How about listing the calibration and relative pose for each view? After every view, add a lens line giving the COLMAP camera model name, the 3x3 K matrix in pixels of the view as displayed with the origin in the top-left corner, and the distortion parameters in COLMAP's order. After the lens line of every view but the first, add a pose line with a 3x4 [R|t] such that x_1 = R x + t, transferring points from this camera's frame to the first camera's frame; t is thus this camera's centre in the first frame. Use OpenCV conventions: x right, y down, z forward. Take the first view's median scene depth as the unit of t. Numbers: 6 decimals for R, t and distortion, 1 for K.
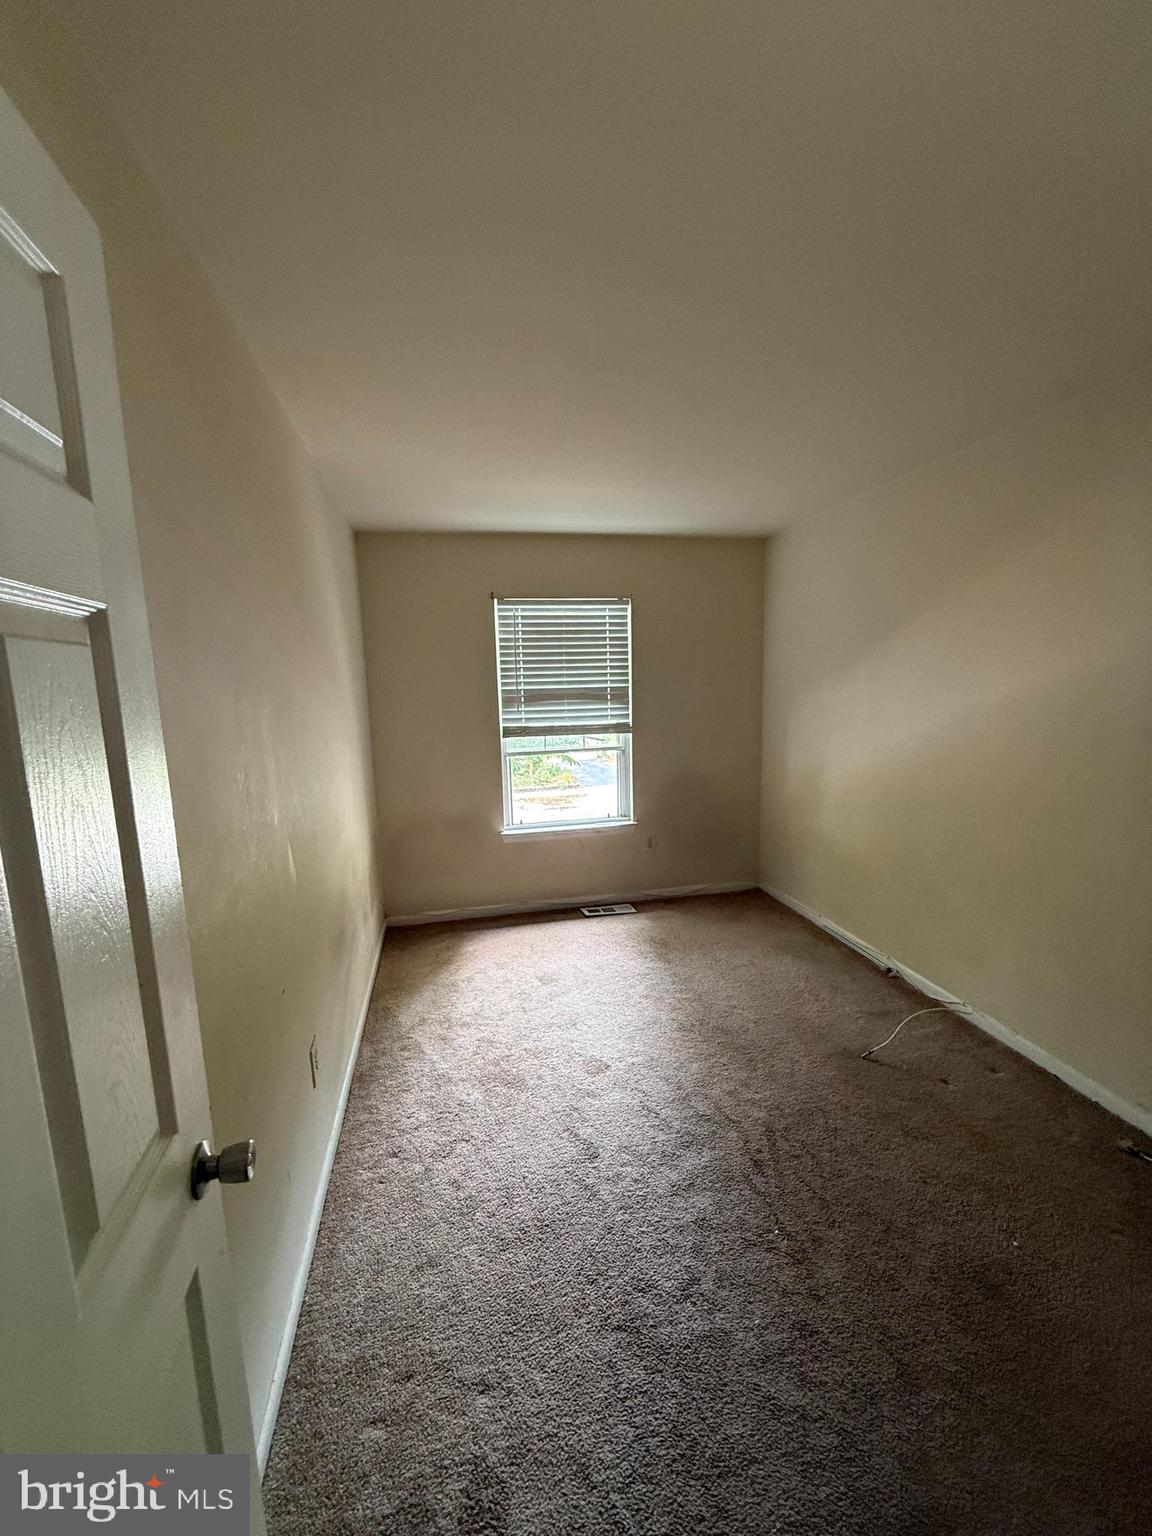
lens RADIAL K [[607.1, 0, 576.0], [0, 607.1, 768.0], [0, 0, 1]] dist [0.000026, 0.000008]
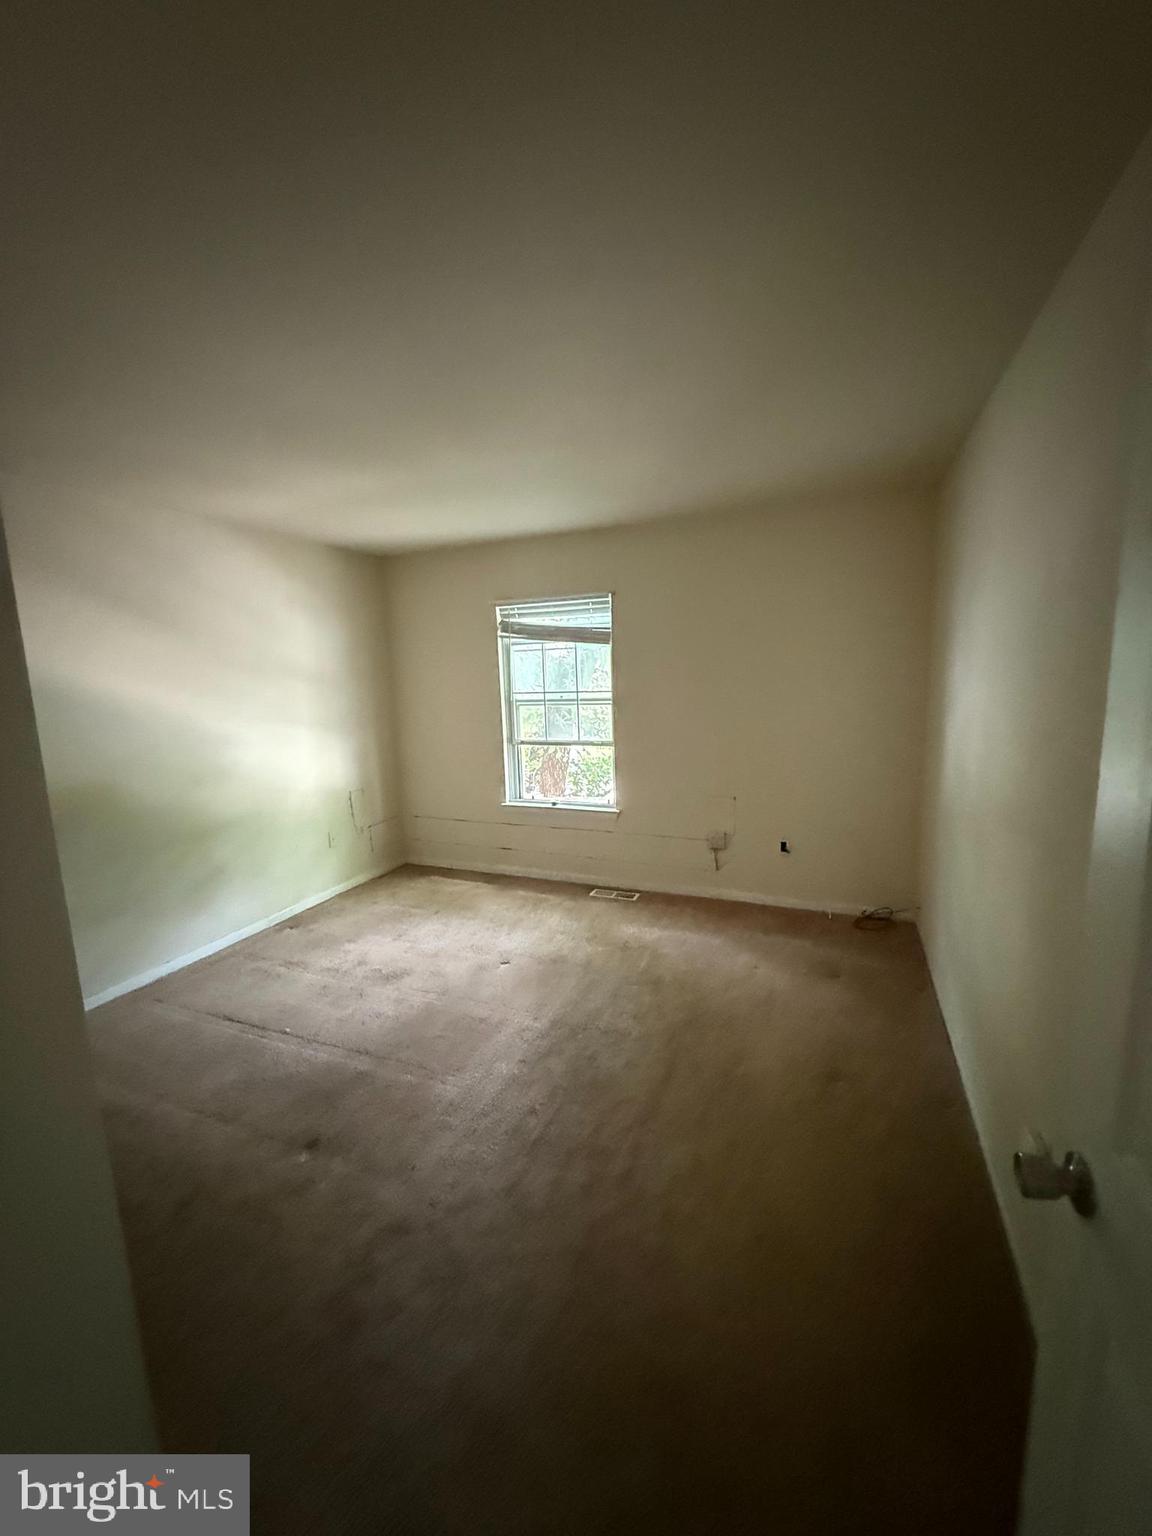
lens RADIAL K [[607.1, 0, 576.0], [0, 607.1, 768.0], [0, 0, 1]] dist [0.000026, 0.000008]
pose [[0.829606, 0.089968, -0.551053, 0.616570], [-0.073110, 0.995939, 0.052536, -0.032625], [0.553542, -0.003297, 0.832815, 0.119479]]
